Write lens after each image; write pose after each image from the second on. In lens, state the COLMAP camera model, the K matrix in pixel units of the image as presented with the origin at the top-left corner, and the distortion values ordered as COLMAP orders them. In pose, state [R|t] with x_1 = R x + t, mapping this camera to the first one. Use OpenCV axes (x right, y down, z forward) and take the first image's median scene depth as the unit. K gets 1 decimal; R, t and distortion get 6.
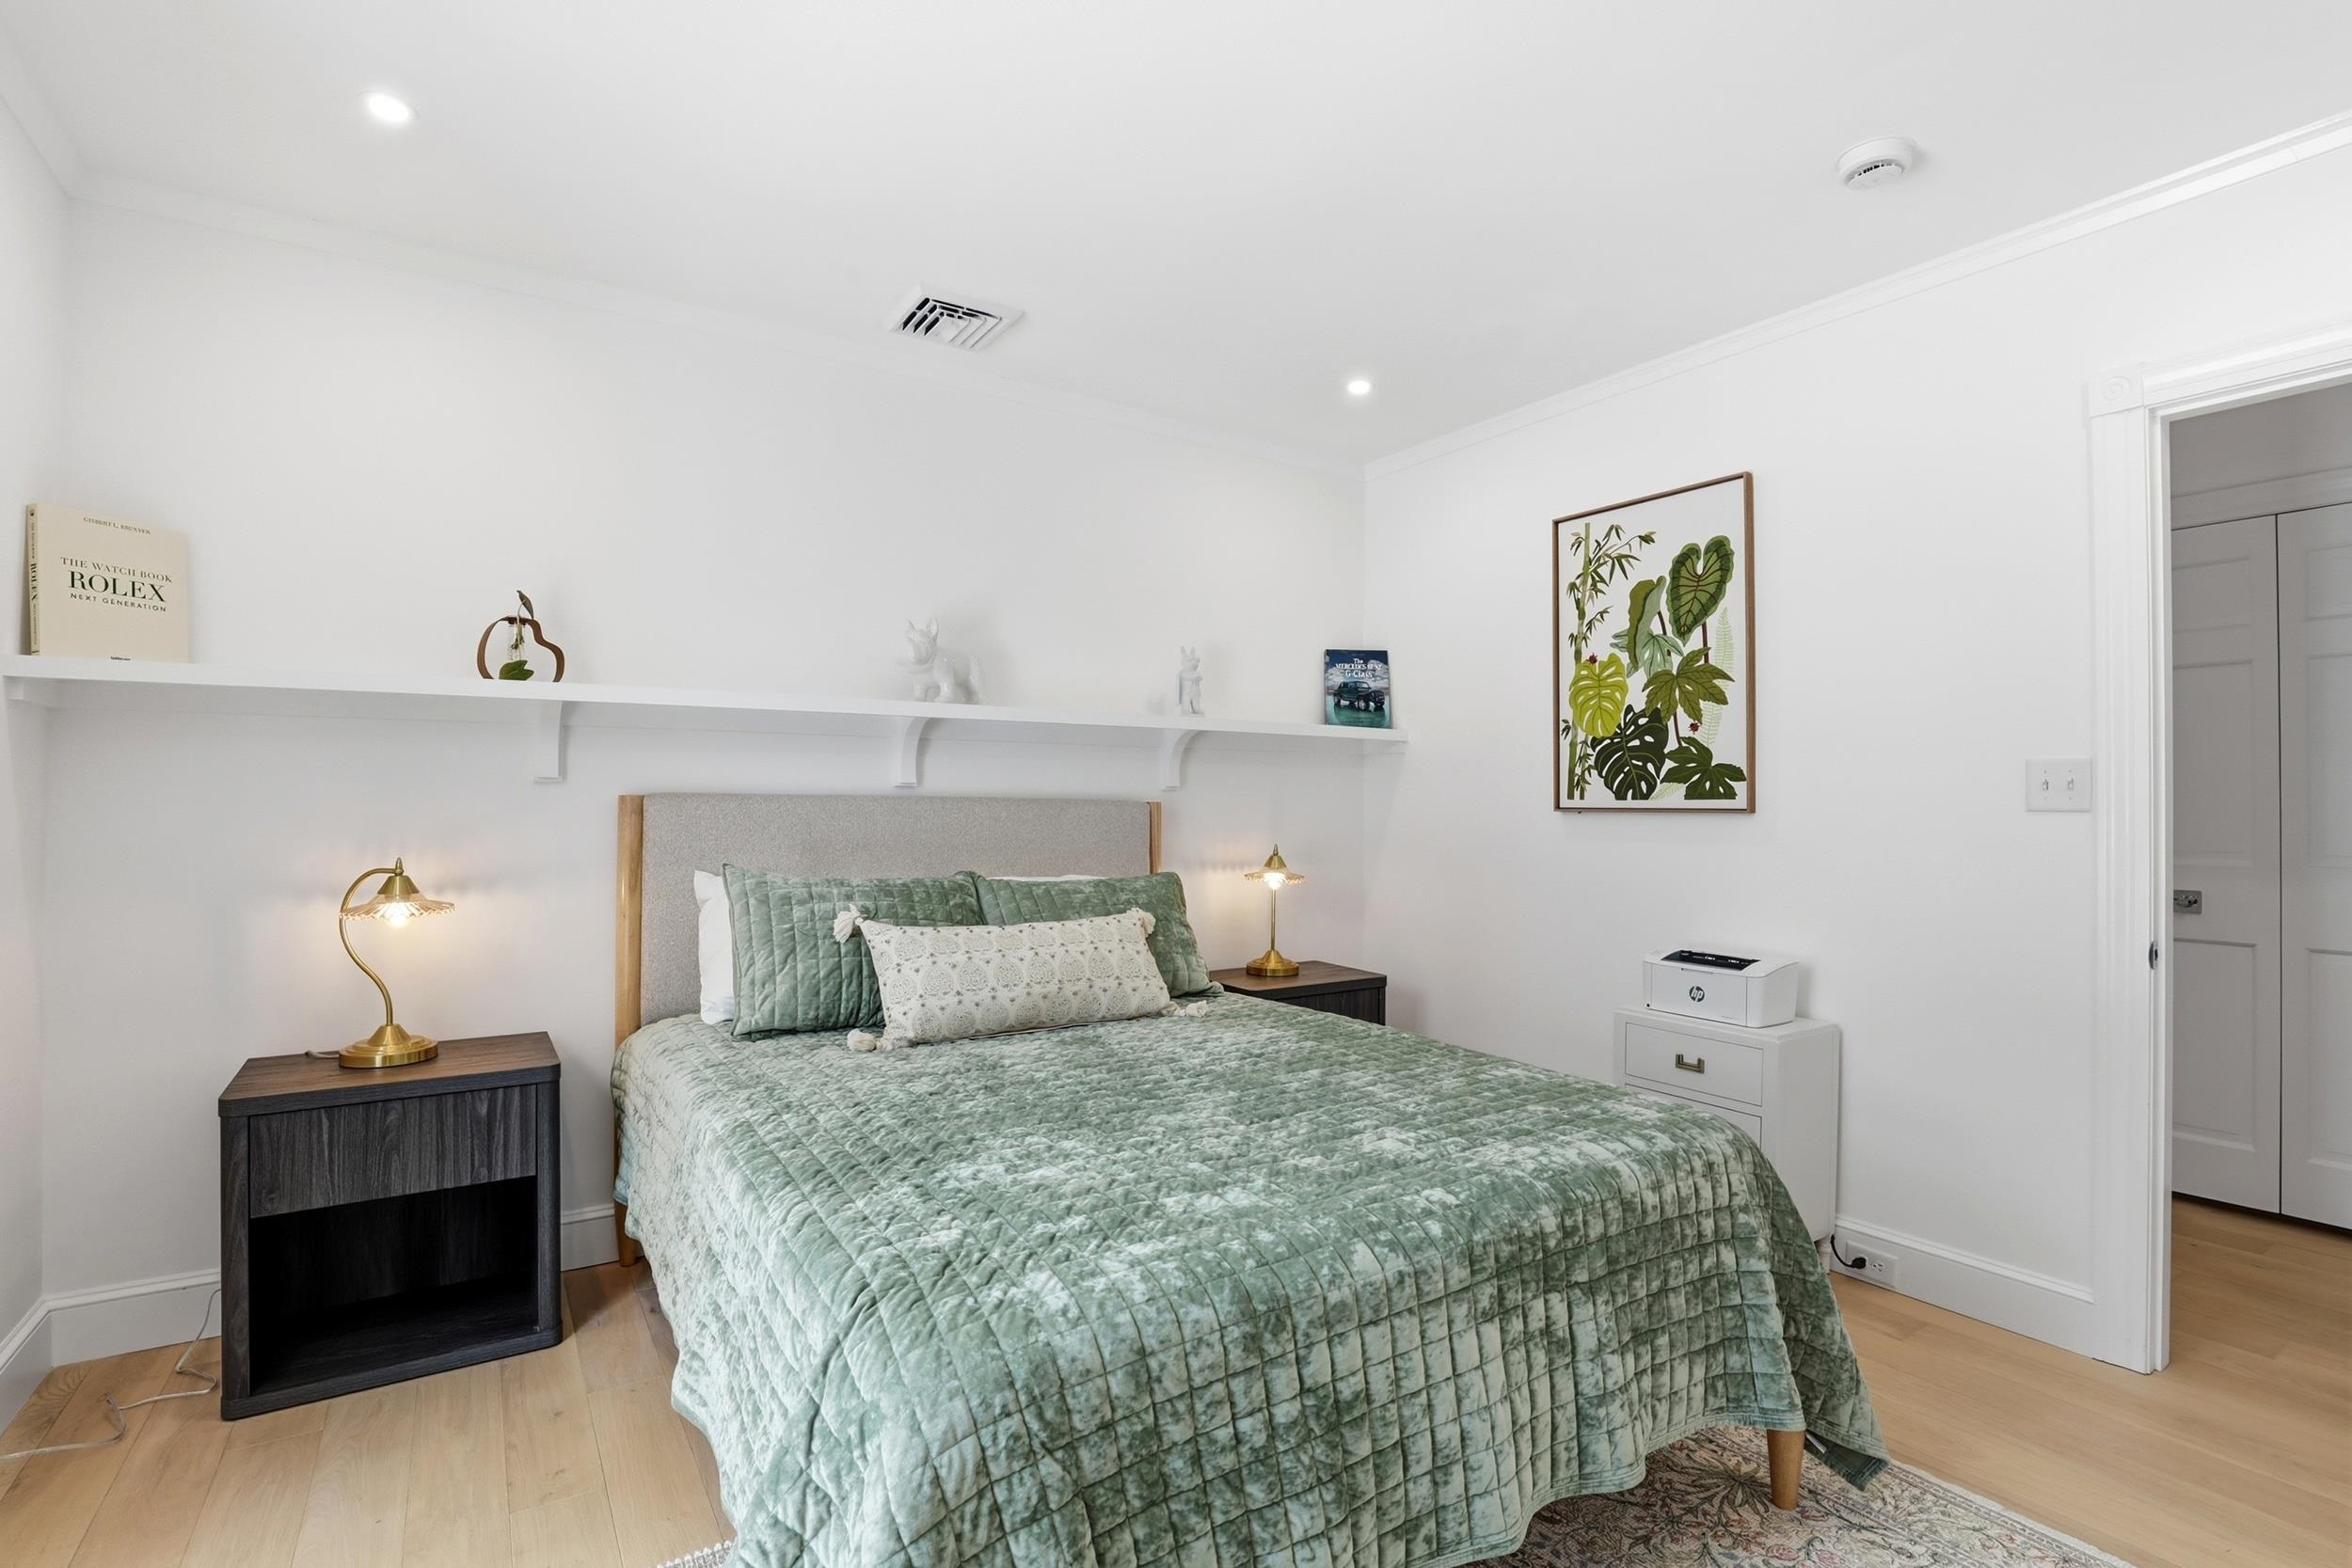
lens RADIAL K [[1092.0, 0, 1180.4], [0, 1092.0, 785.3], [0, 0, 1]] dist [-0.033434, 0.004548]
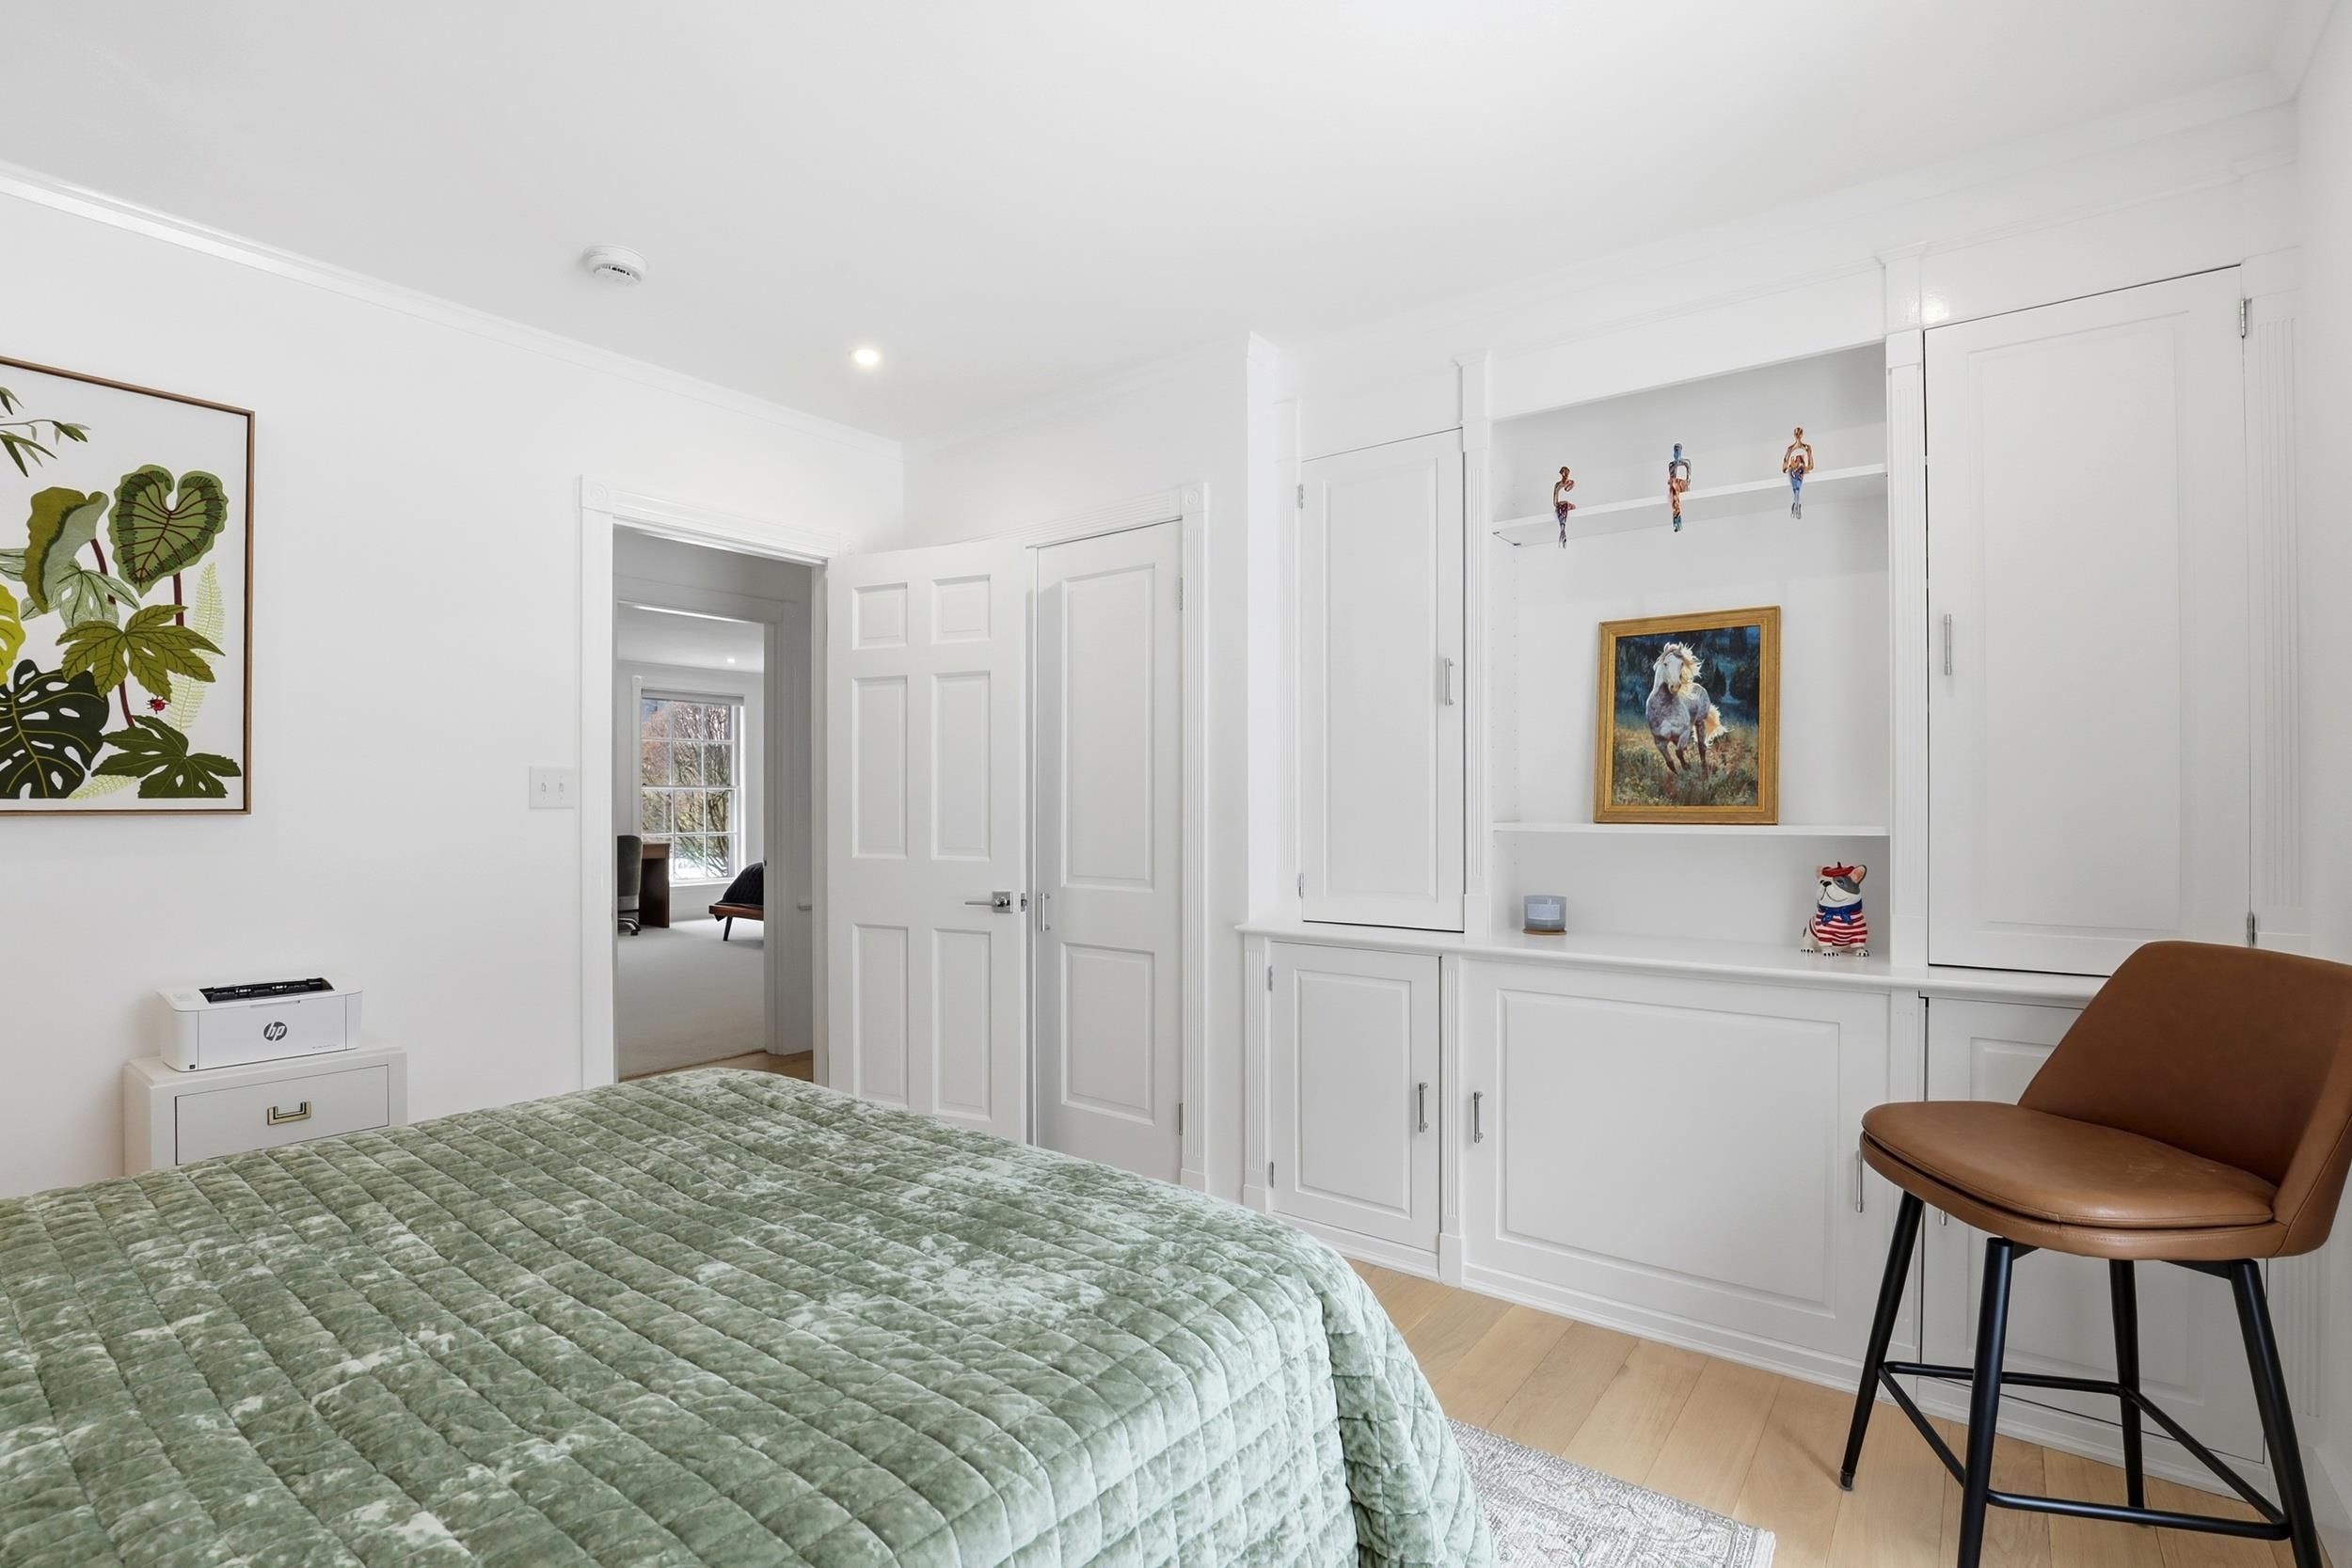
lens RADIAL K [[1092.0, 0, 1184.2], [0, 1092.0, 789.8], [0, 0, 1]] dist [-0.033434, 0.004548]
pose [[-0.341588, 0.002151, 0.939847, -0.485044], [-0.017927, 0.999801, -0.008803, 0.000795], [-0.939679, -0.019856, -0.341482, 0.563577]]
